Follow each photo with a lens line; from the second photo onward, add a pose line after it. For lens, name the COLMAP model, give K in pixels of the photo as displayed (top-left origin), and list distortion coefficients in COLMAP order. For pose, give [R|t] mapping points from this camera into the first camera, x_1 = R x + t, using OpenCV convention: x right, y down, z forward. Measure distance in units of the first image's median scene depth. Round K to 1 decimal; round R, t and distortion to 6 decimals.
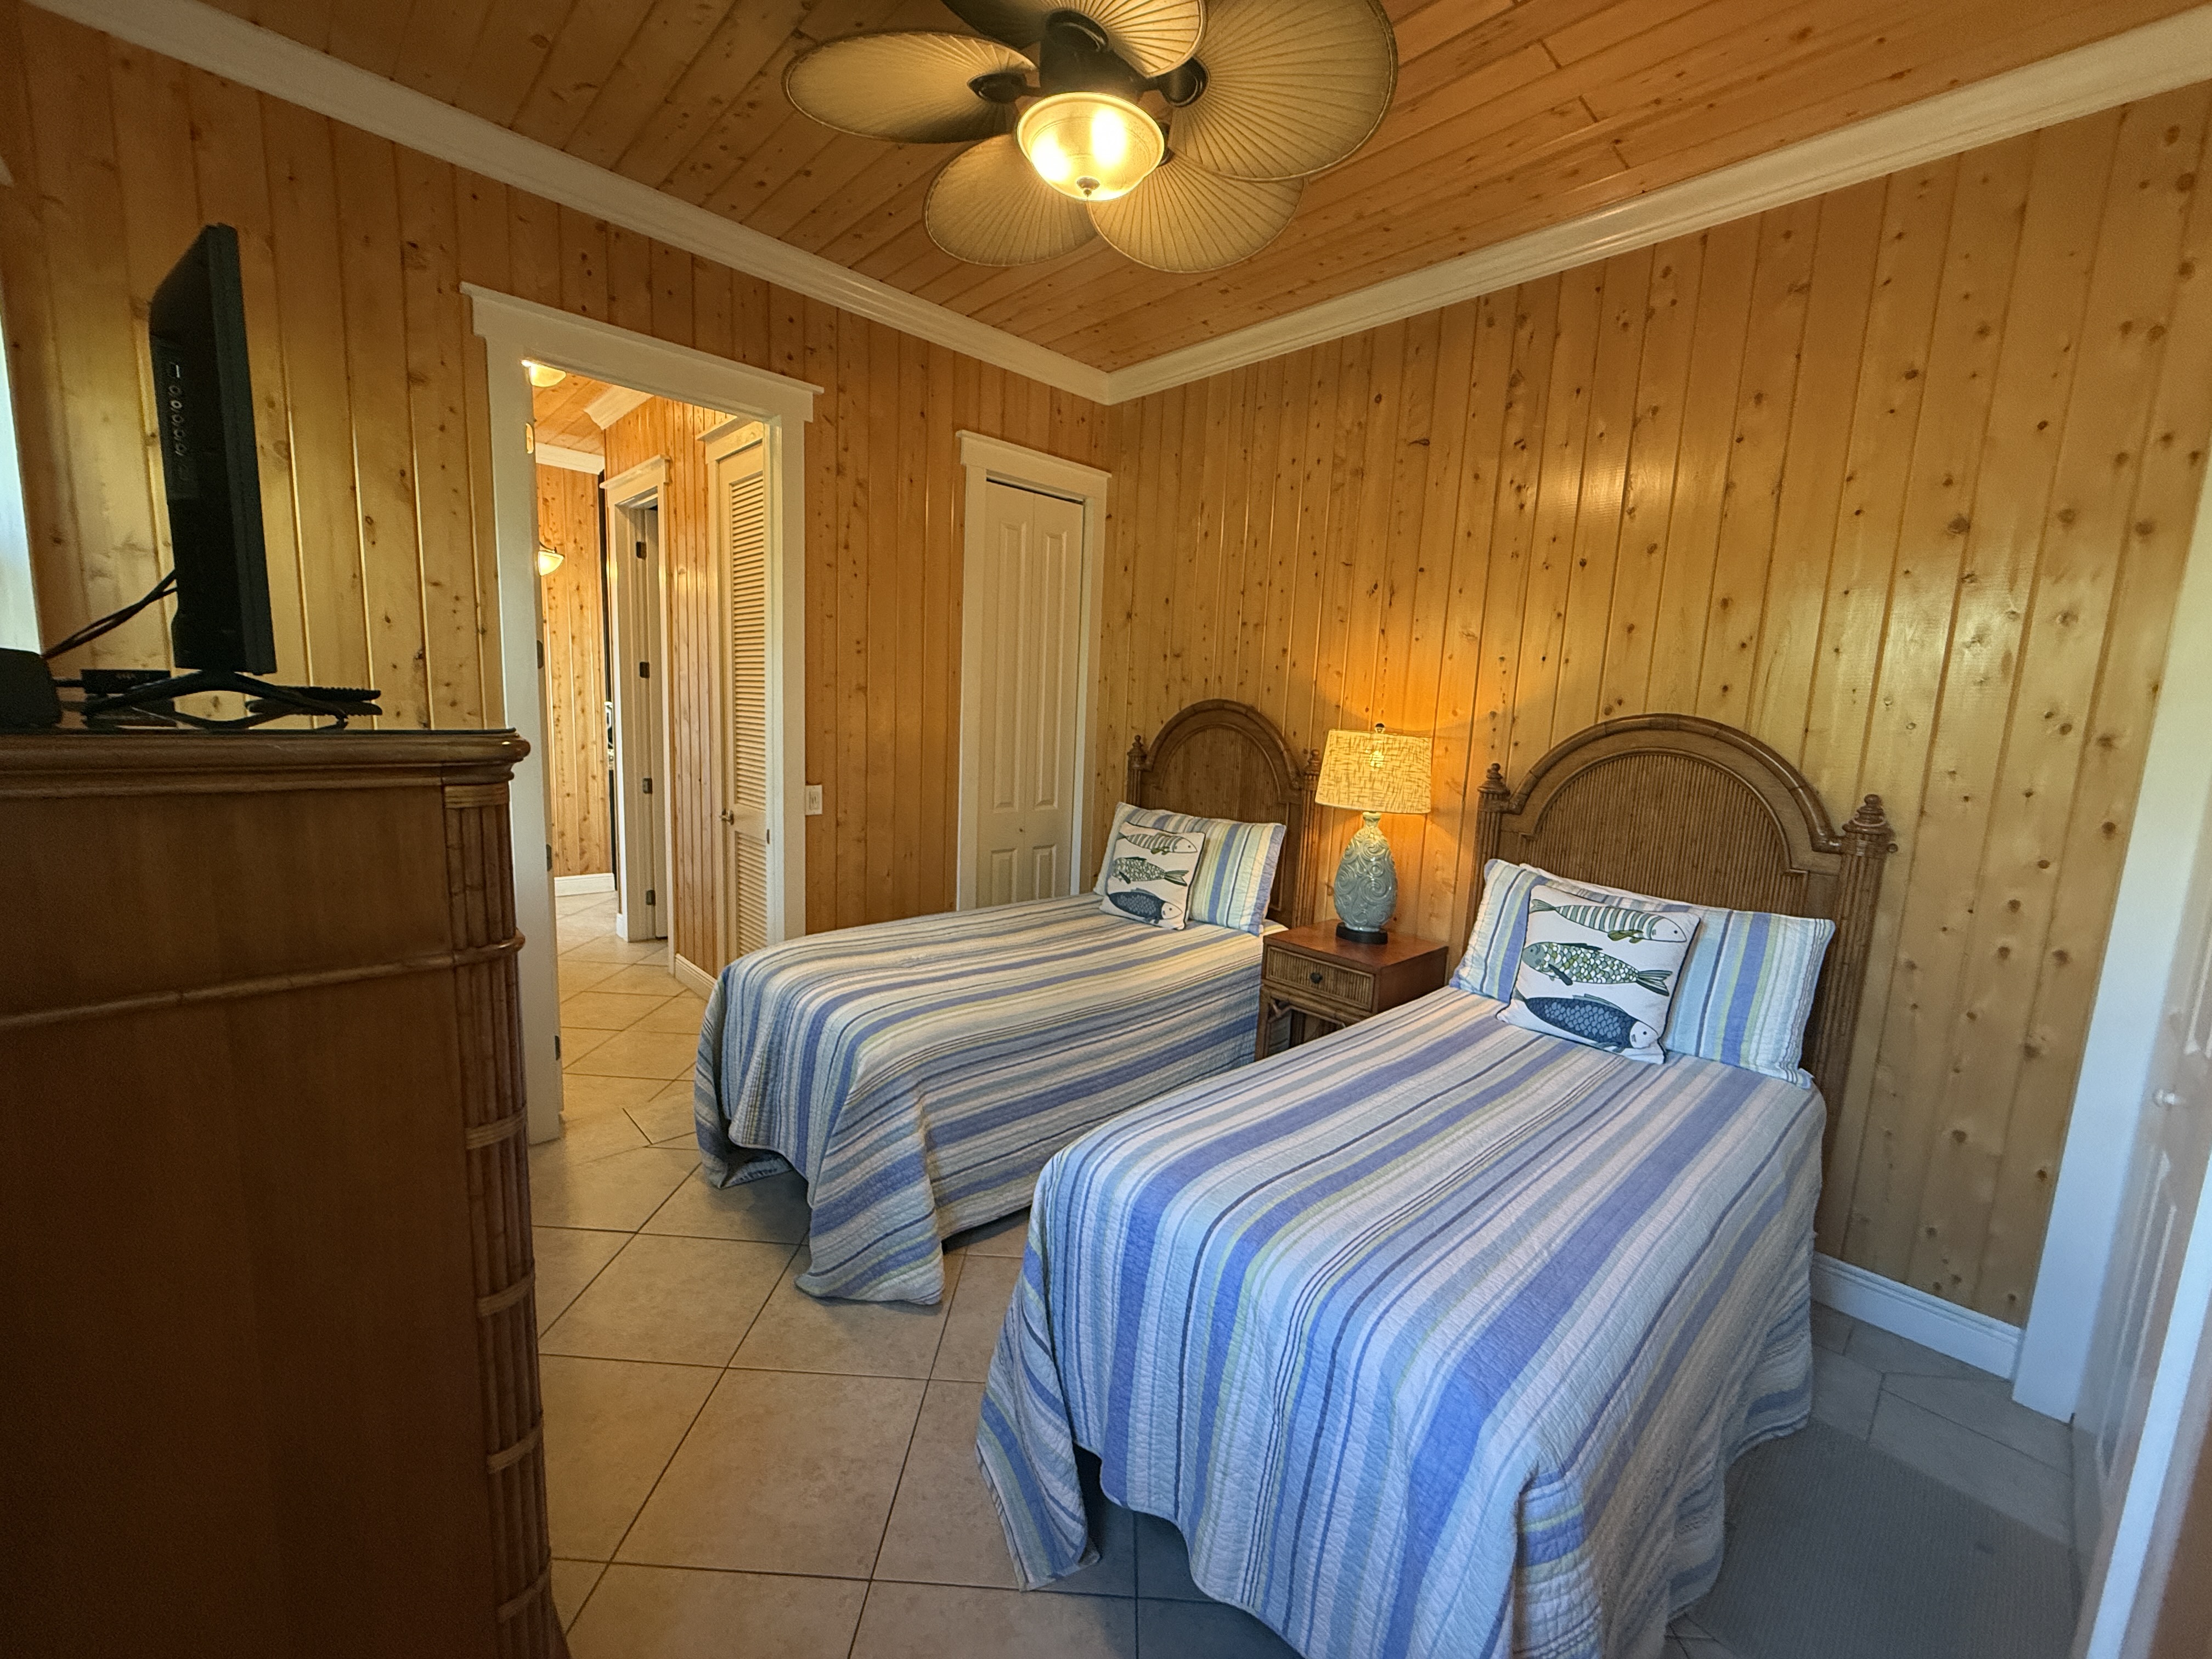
lens RADIAL K [[881.1, 0, 1099.1], [0, 881.1, 826.9], [0, 0, 1]] dist [0.000243, -0.000332]
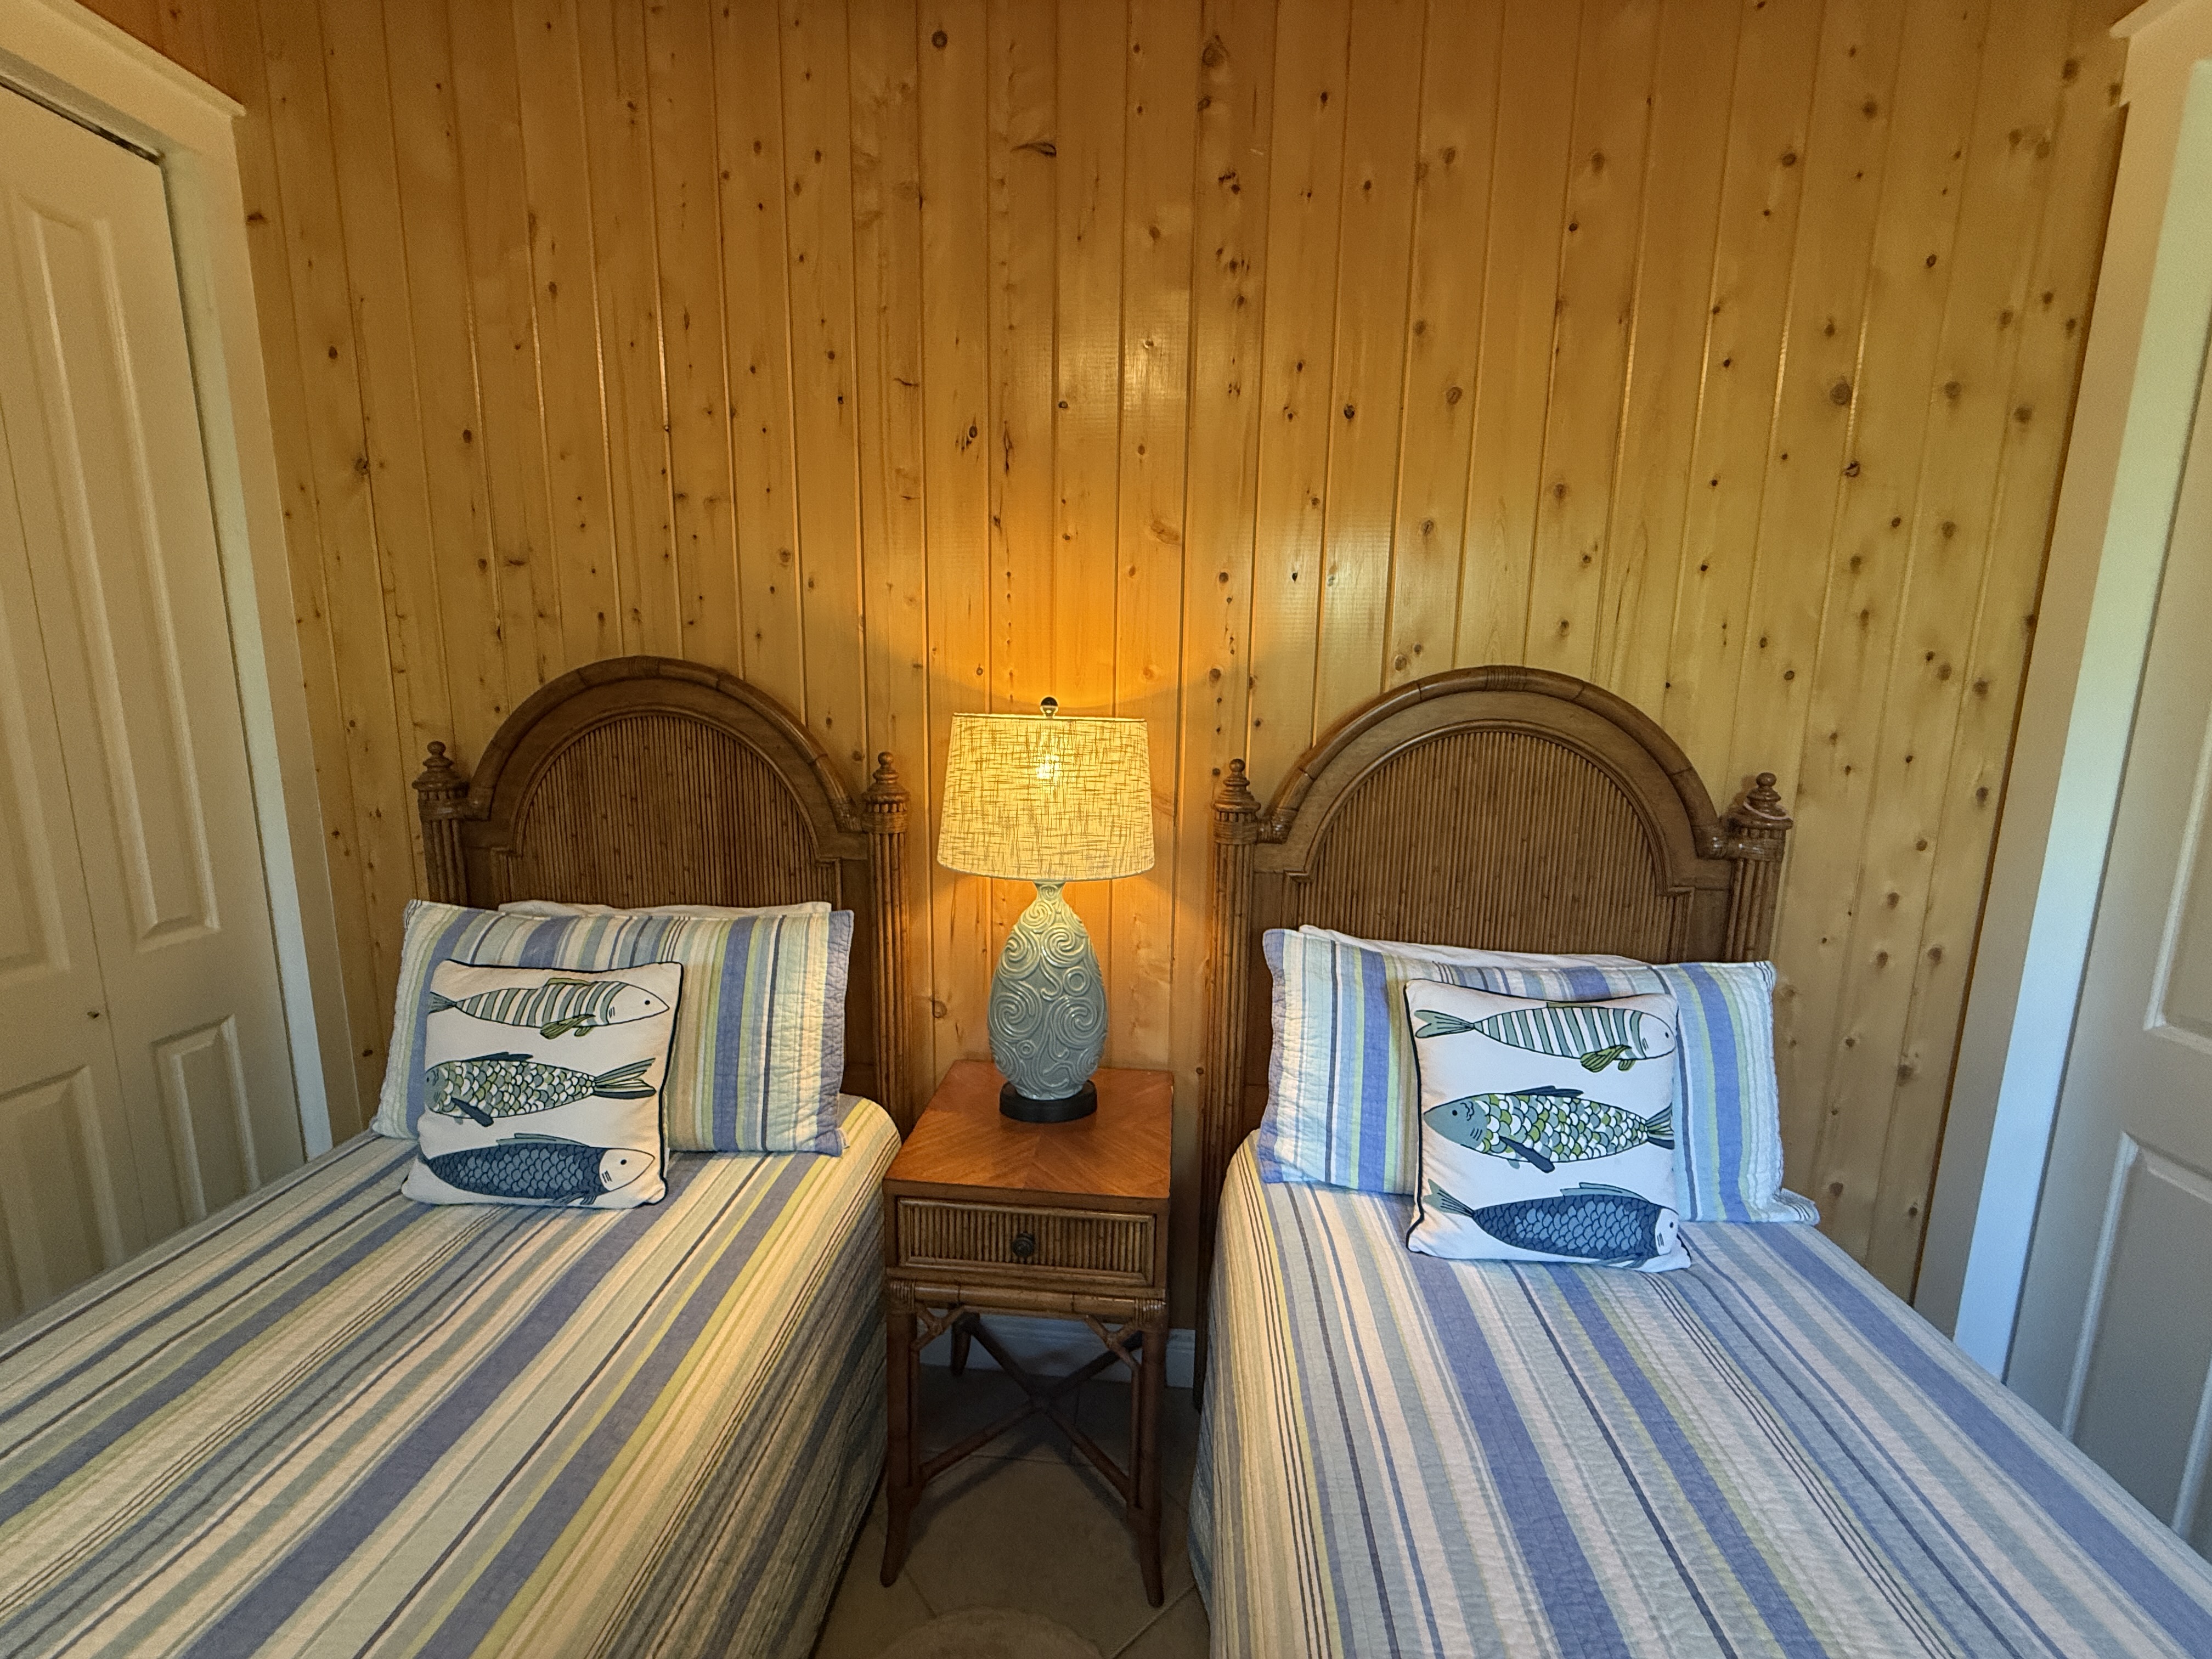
lens RADIAL K [[881.1, 0, 1099.1], [0, 881.1, 826.9], [0, 0, 1]] dist [0.000243, -0.000332]
pose [[0.751233, -0.138513, 0.645339, 0.003197], [0.110009, 0.990332, 0.084501, -0.079551], [-0.650805, 0.007513, 0.759208, 0.569483]]
